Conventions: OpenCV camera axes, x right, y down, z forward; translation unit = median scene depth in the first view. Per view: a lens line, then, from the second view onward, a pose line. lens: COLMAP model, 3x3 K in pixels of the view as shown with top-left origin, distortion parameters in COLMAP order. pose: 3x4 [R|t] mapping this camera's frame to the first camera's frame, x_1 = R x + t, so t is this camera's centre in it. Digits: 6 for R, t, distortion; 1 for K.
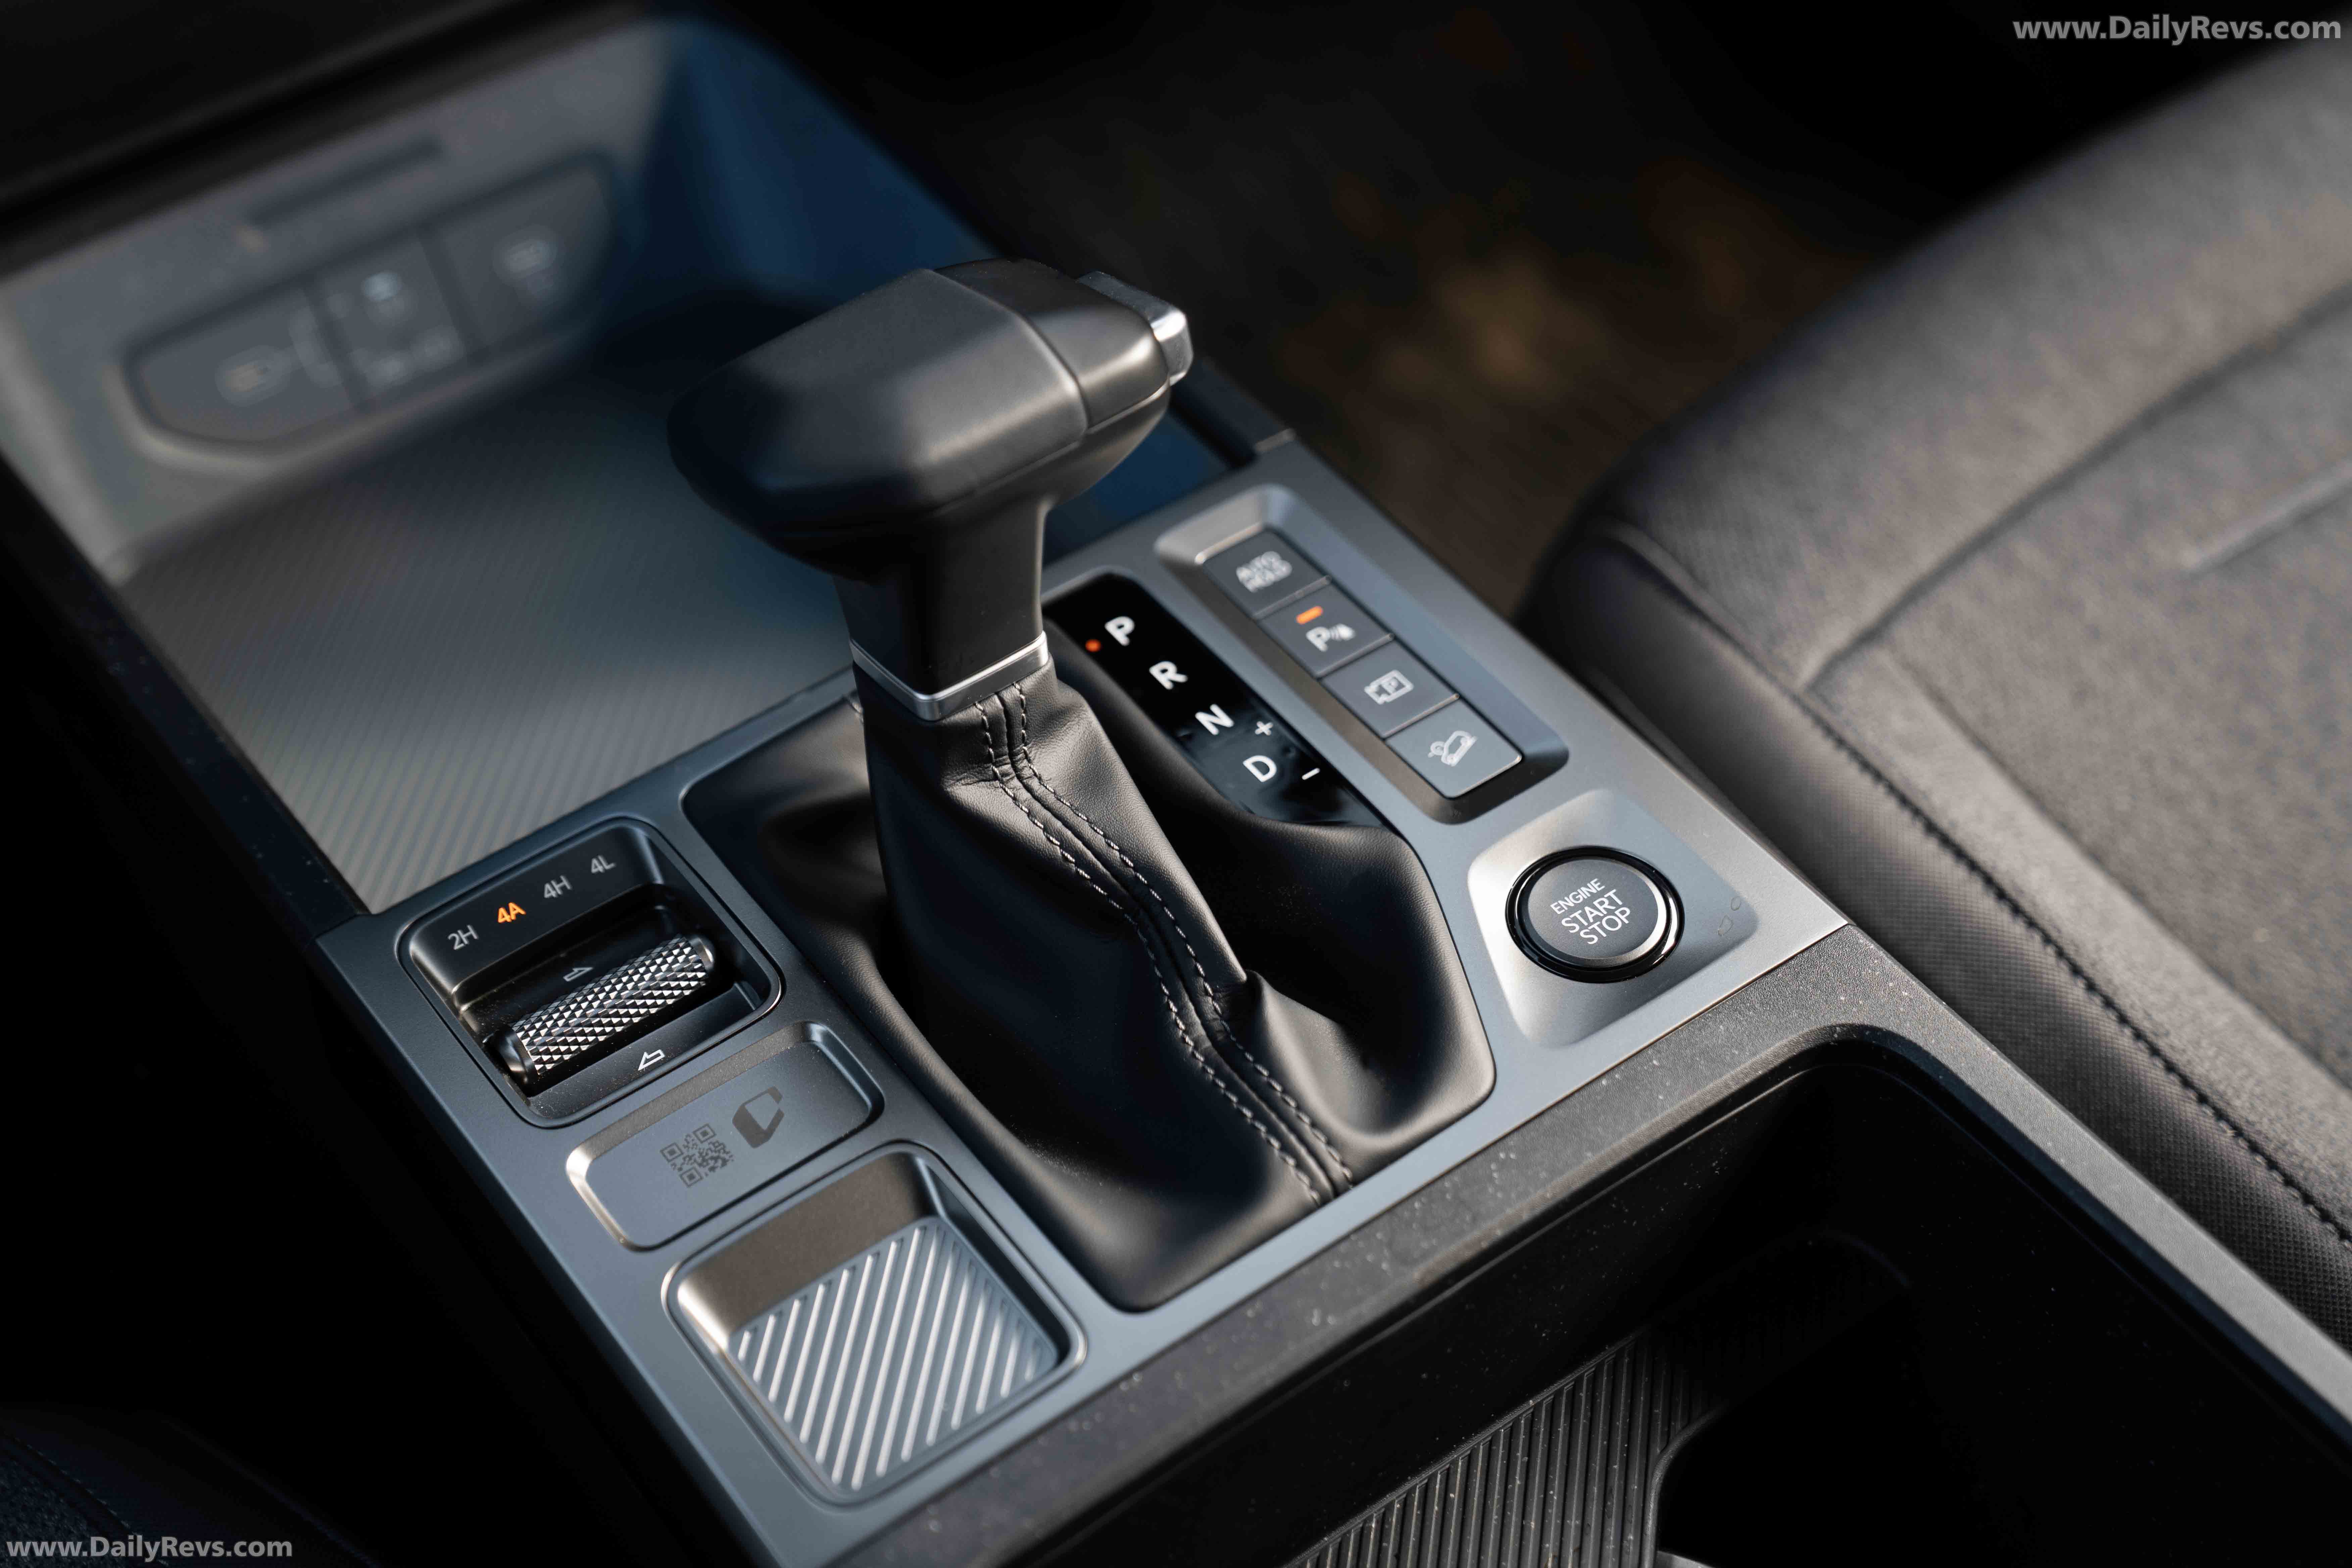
lens RADIAL K [[3544.8, 0, 1176.0], [0, 3544.8, 784.0], [0, 0, 1]] dist [0.205062, -0.000320]
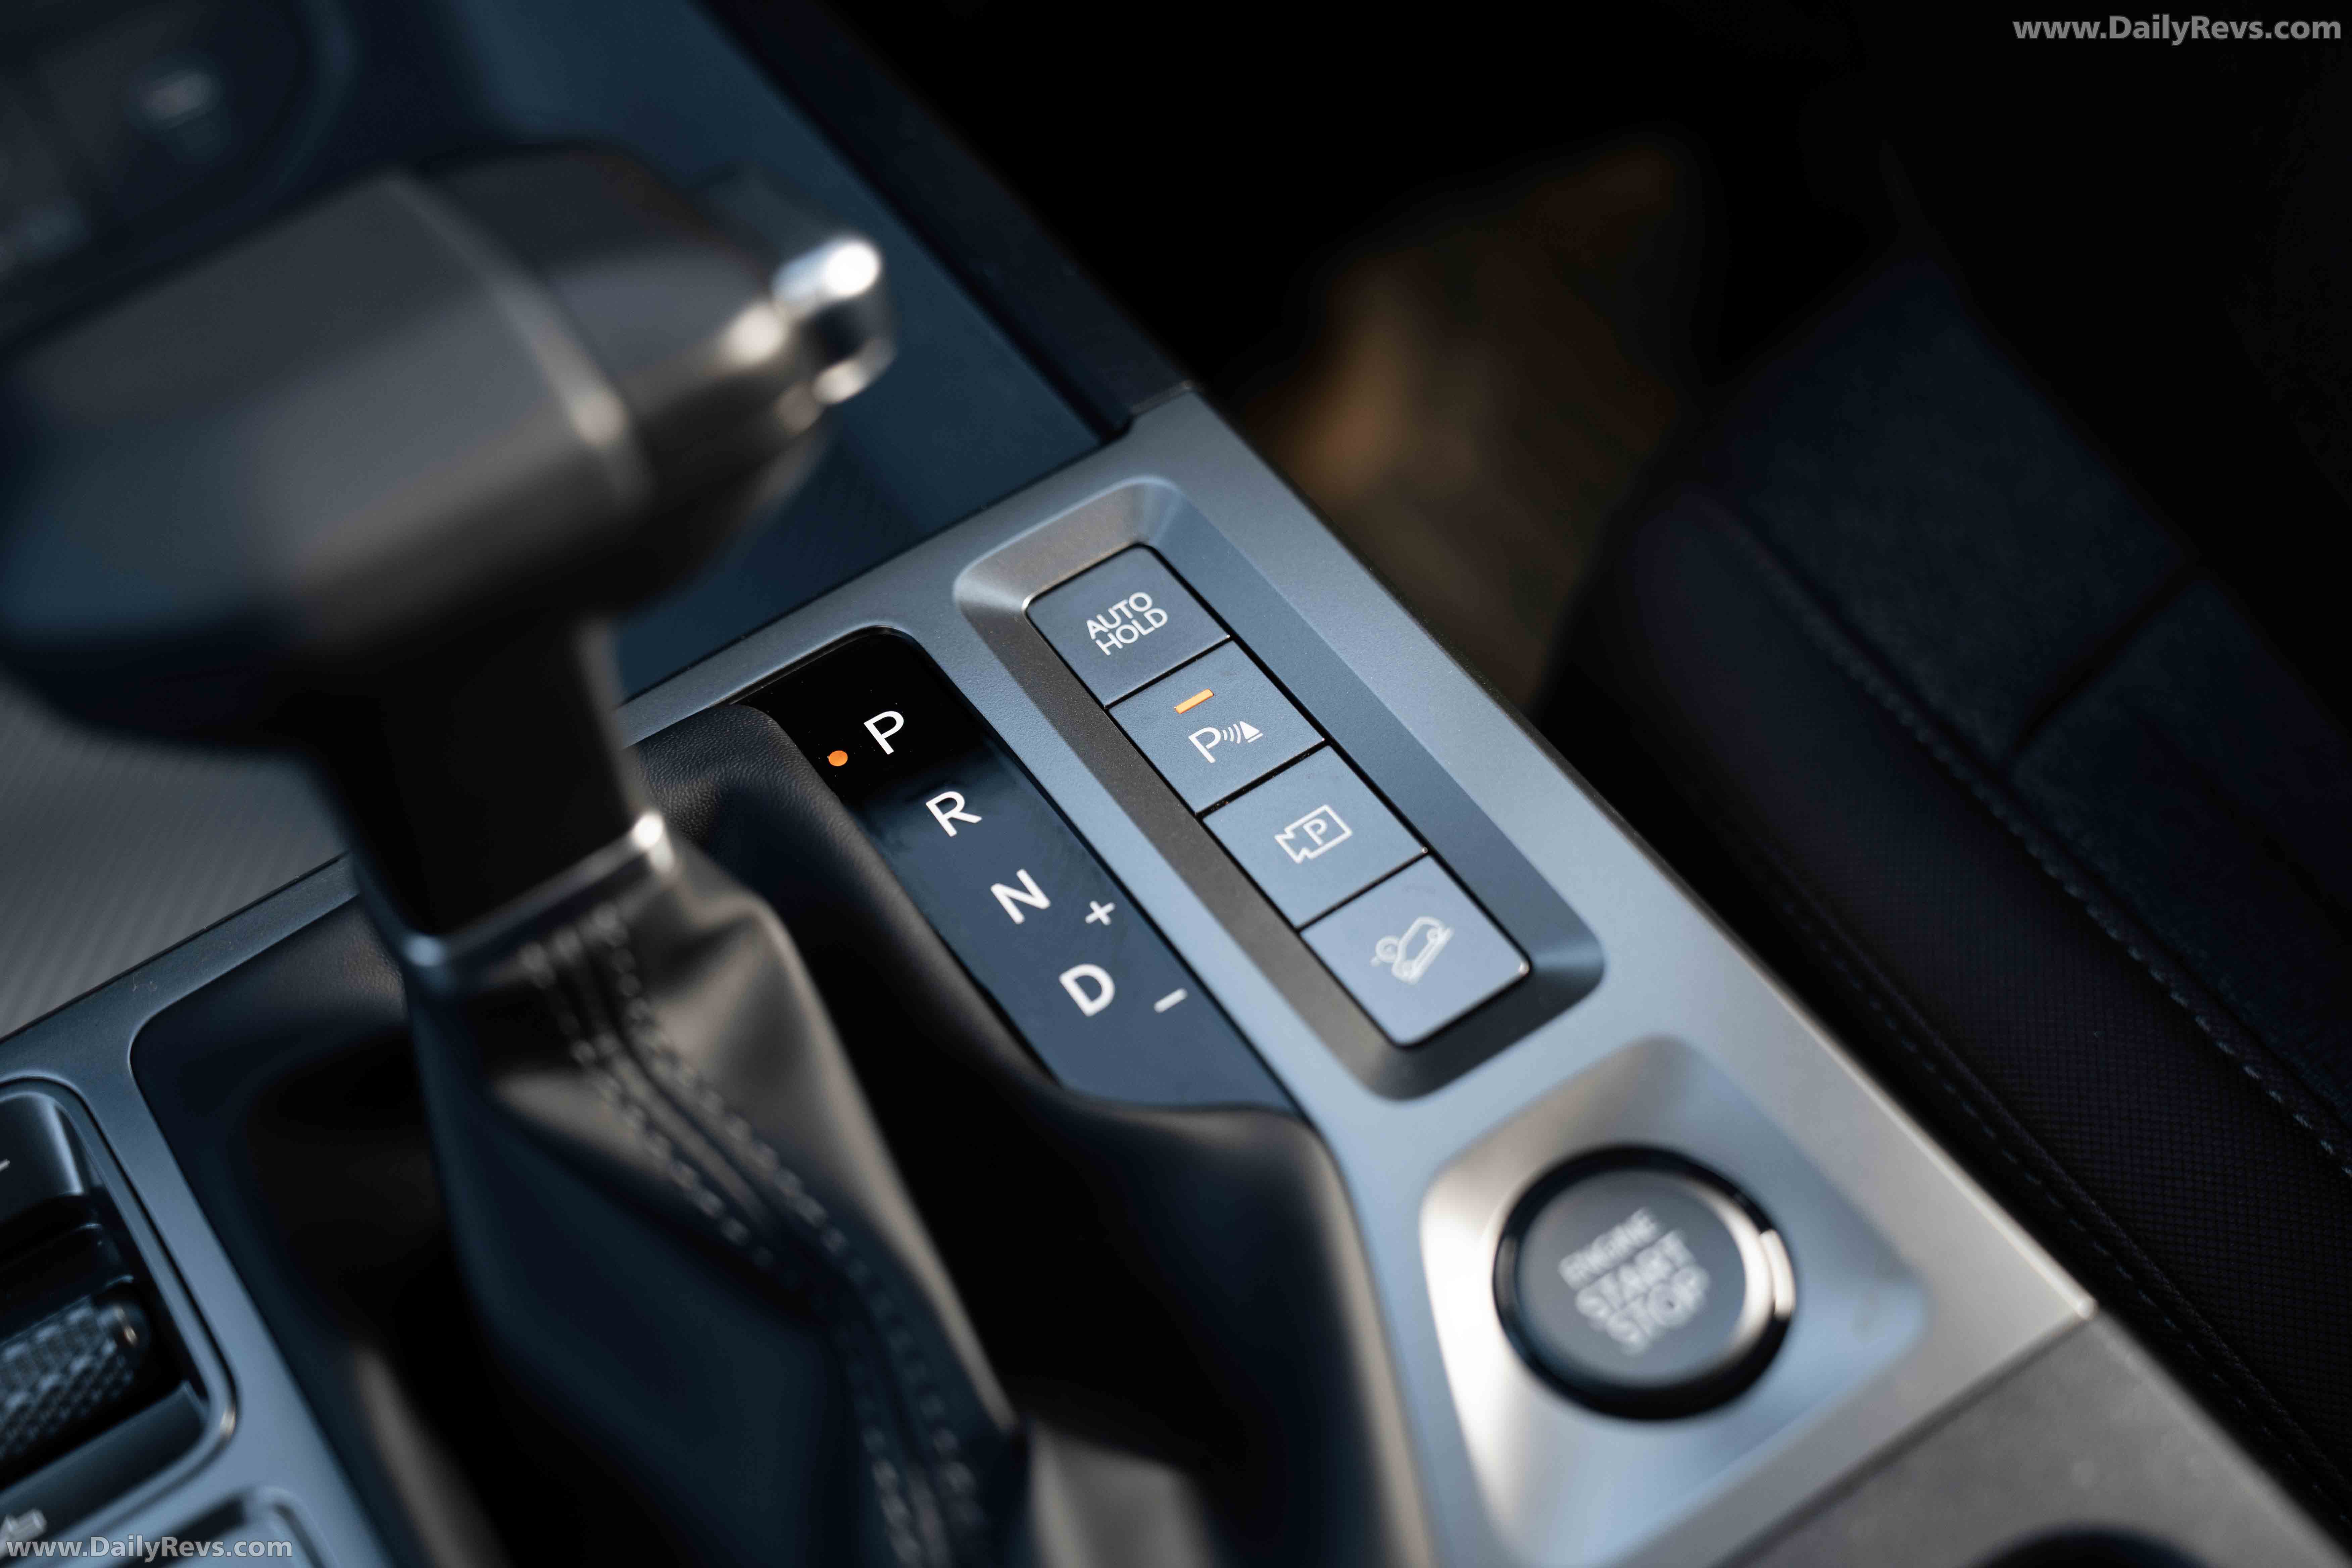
lens RADIAL K [[3021.9, 0, 1176.0], [0, 3021.9, 784.0], [0, 0, 1]] dist [0.061050, 0.010302]
pose [[0.996975, -0.000331, -0.077722, 0.081549], [0.008835, 0.993992, 0.109094, -0.098084], [0.077219, -0.109451, 0.990988, 0.519418]]
